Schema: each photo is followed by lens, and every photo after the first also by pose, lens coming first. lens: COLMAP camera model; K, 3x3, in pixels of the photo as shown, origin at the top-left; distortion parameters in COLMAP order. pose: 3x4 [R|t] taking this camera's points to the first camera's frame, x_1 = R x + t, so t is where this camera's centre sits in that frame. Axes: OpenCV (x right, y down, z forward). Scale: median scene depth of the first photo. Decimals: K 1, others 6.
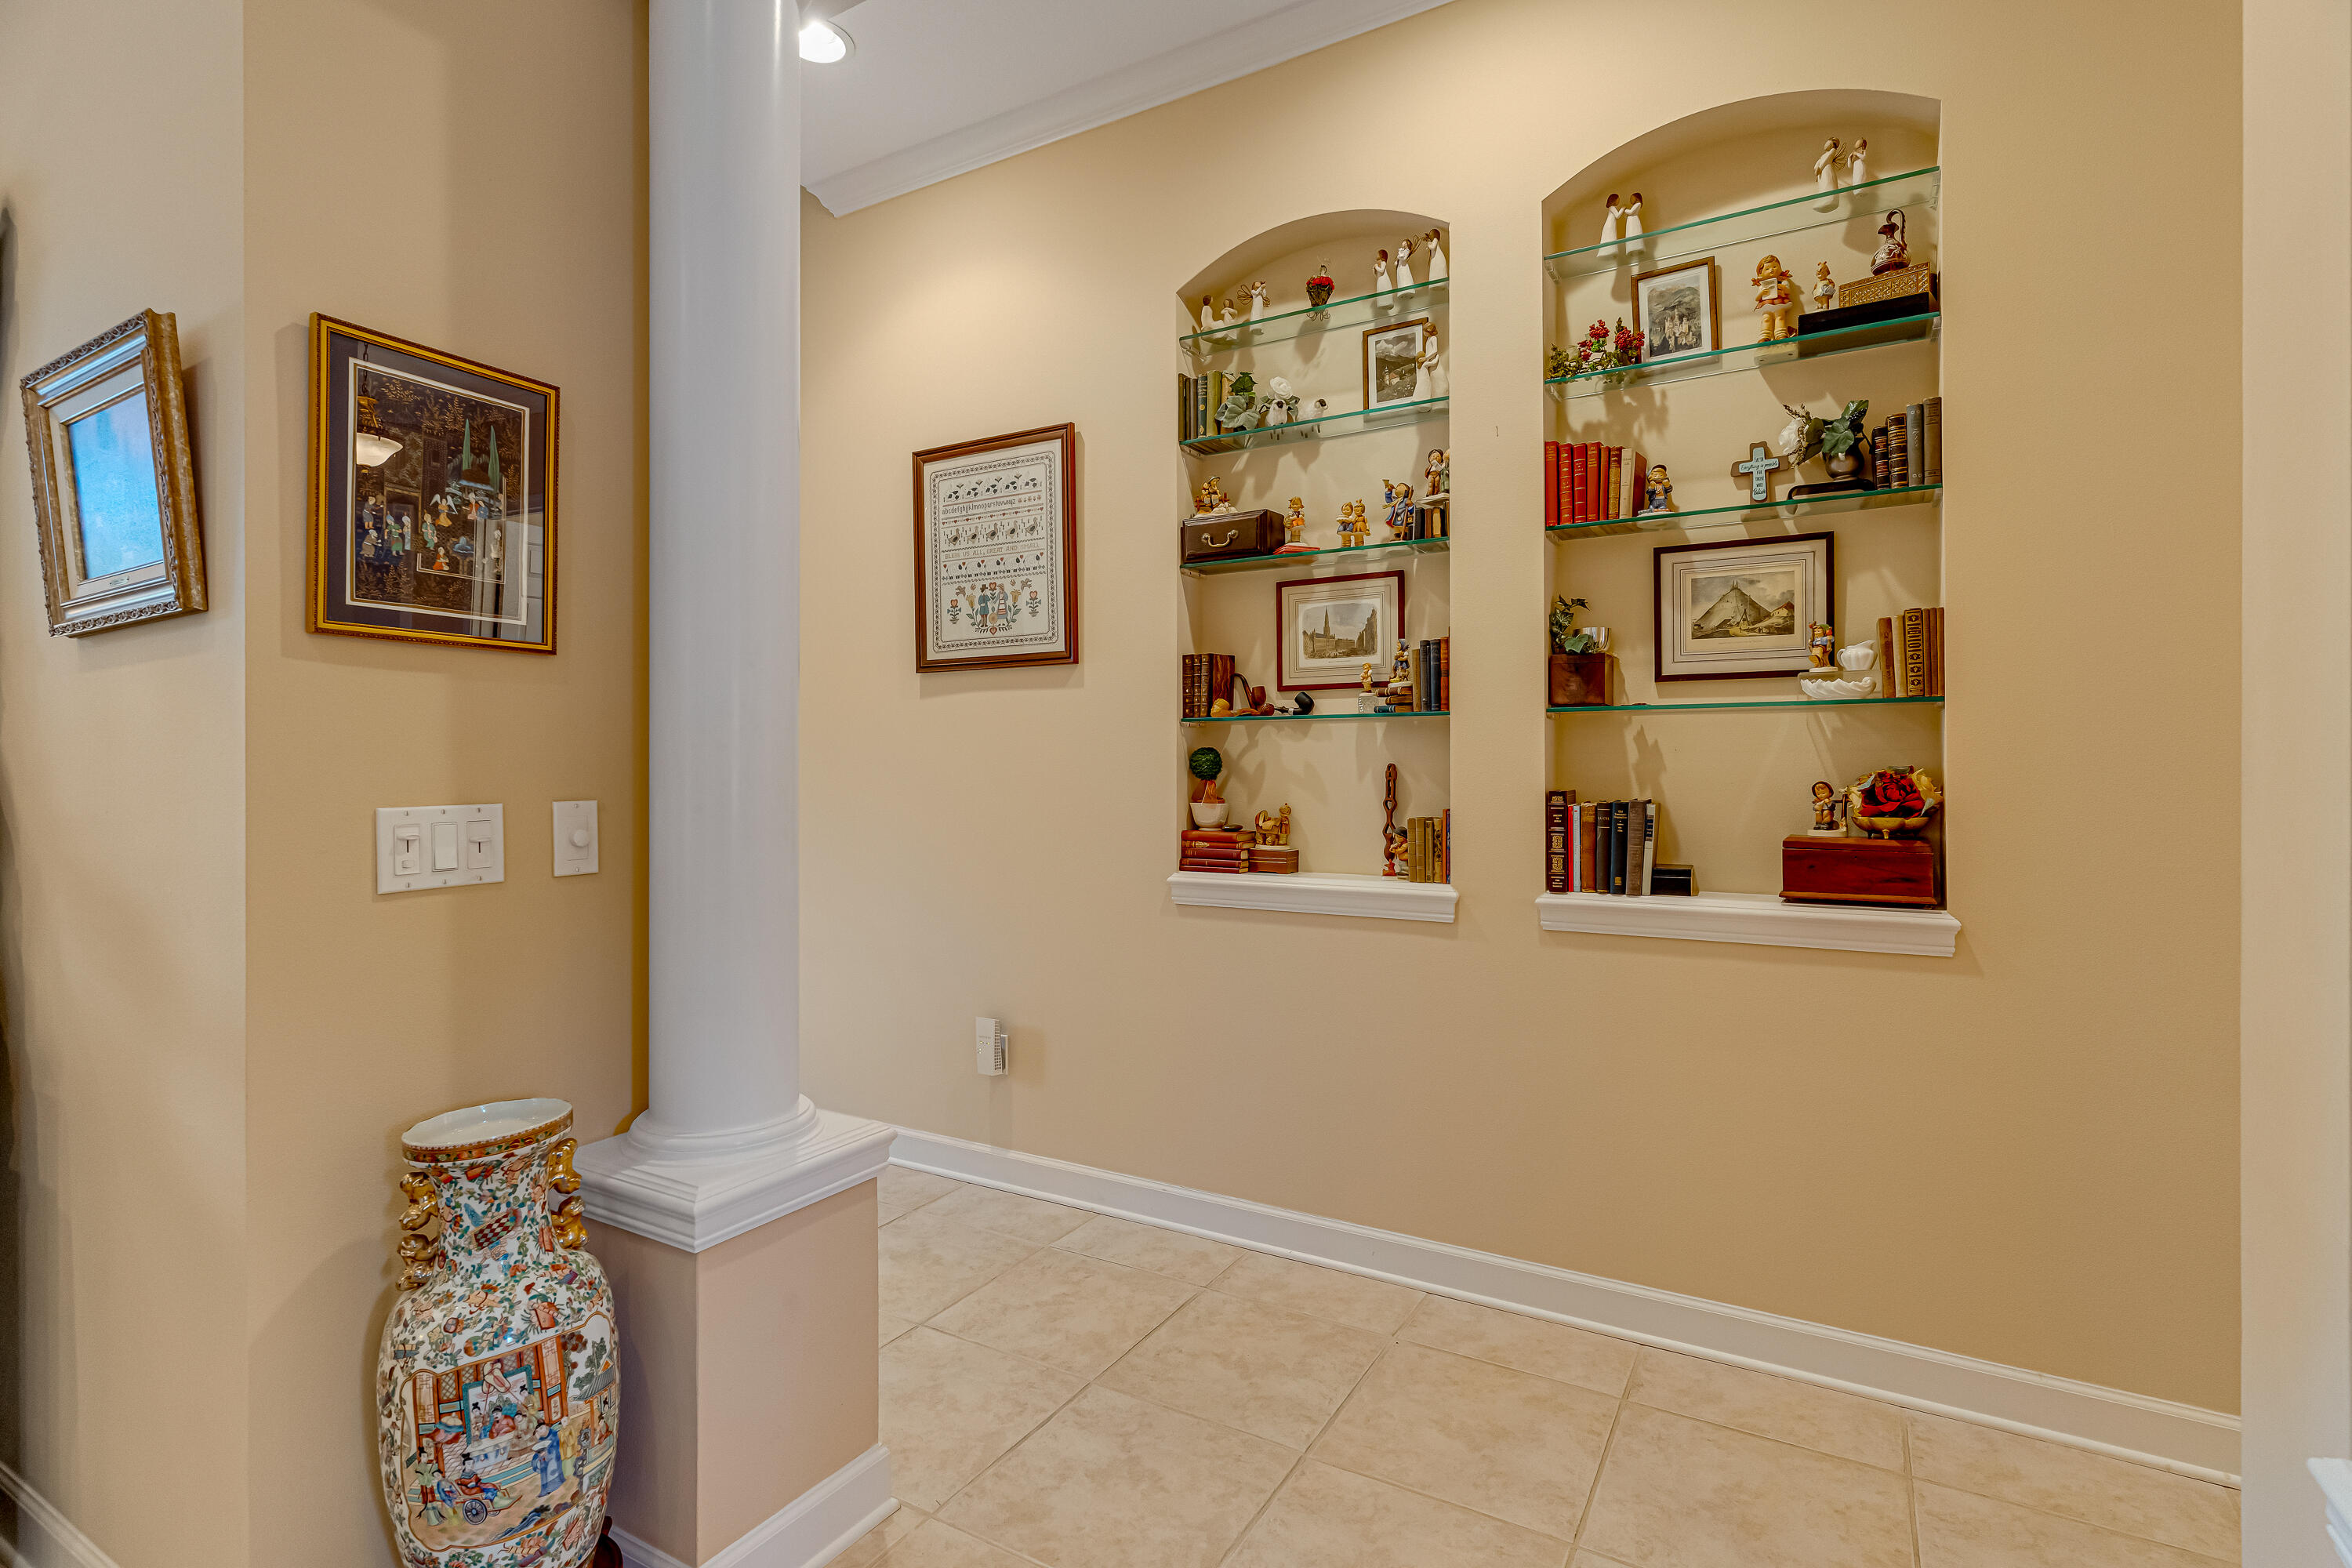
lens RADIAL K [[1128.6, 0, 1185.4], [0, 1128.6, 762.0], [0, 0, 1]] dist [0.002285, 0.000606]
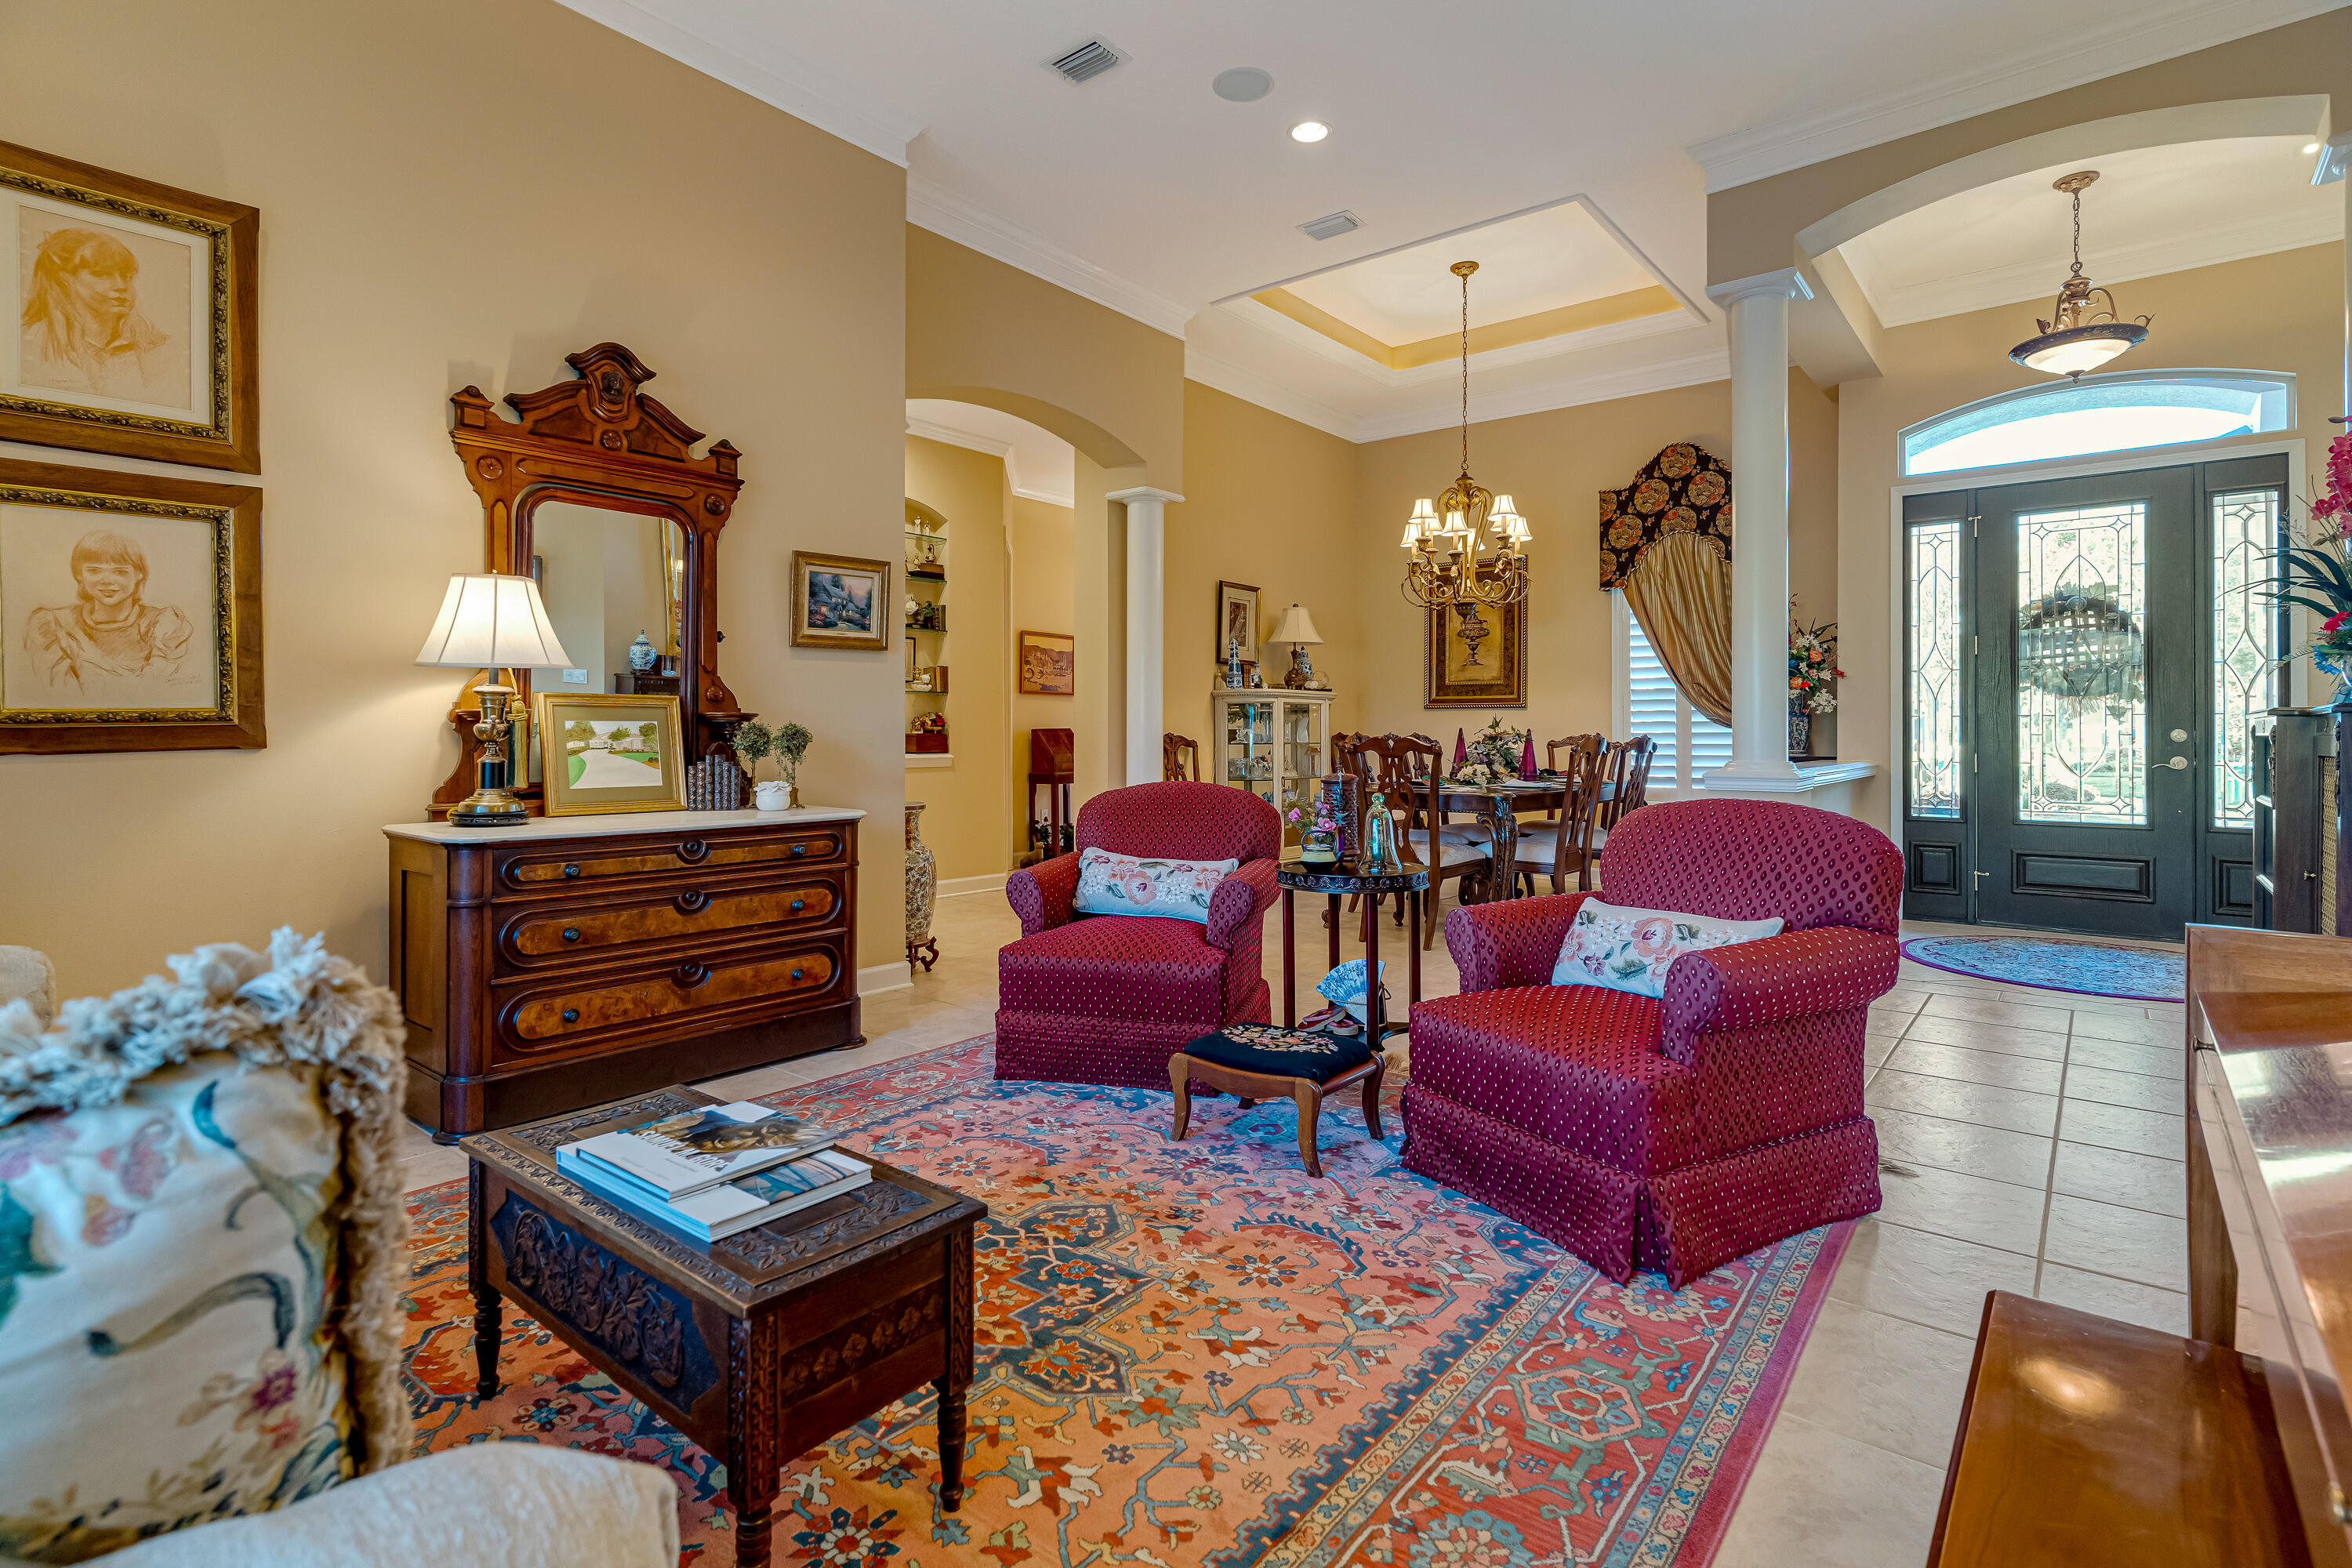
lens RADIAL K [[1137.4, 0, 1174.8], [0, 1137.4, 728.5], [0, 0, 1]] dist [-0.000198, -0.000422]
pose [[0.156382, 0.004525, 0.987686, -2.630474], [-0.006365, 0.999973, -0.003574, 0.061226], [-0.987676, -0.005727, 0.156406, -0.235465]]
